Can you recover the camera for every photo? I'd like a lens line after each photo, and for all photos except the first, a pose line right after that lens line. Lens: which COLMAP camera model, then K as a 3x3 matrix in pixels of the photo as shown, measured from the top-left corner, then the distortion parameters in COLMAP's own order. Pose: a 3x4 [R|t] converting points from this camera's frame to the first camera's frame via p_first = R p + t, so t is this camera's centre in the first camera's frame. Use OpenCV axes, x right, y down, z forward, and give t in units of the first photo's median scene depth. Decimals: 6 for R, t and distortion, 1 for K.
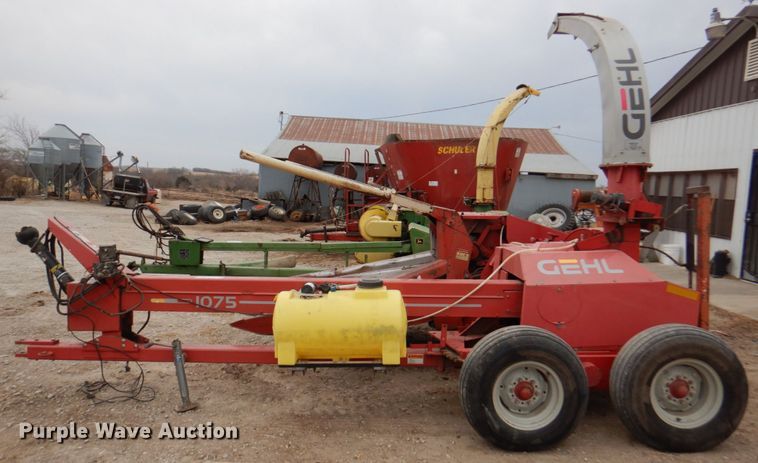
lens RADIAL K [[560.4, 0, 379.0], [0, 560.4, 231.5], [0, 0, 1]] dist [0.037440, -0.006080]
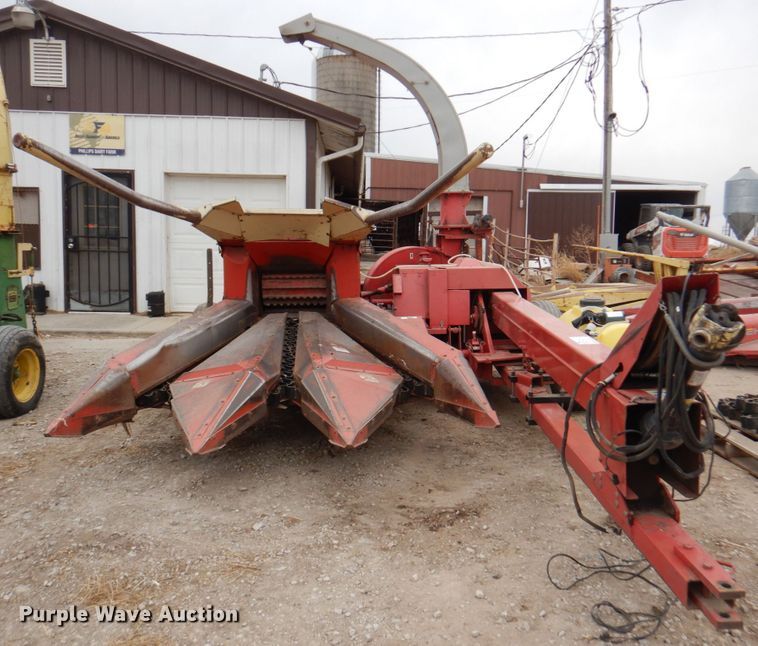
lens RADIAL K [[679.6, 0, 379.0], [0, 679.6, 323.0], [0, 0, 1]] dist [0.009828, 0.001787]
pose [[-0.054705, -0.150162, 0.987147, -0.440473], [0.063458, 0.986106, 0.153521, -0.032051], [-0.996484, 0.071041, -0.044415, 0.516611]]
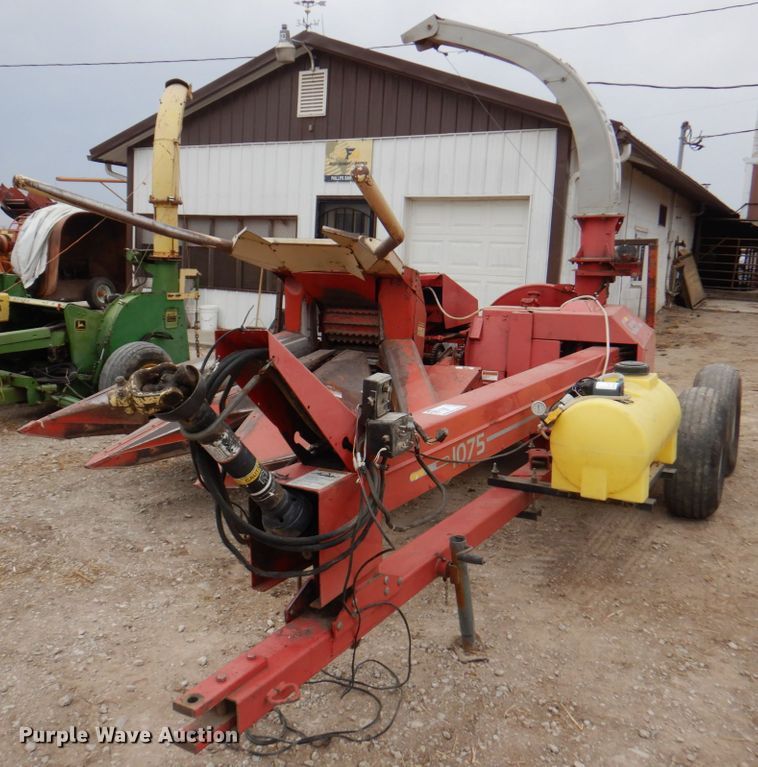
lens RADIAL K [[767.5, 0, 346.2], [0, 767.5, 383.0], [0, 0, 1]] dist [0.008862, -0.016327]
pose [[0.507459, -0.150466, 0.848437, -0.389434], [0.048563, 0.988065, 0.146183, -0.021397], [-0.860306, -0.032979, 0.508709, 0.287640]]
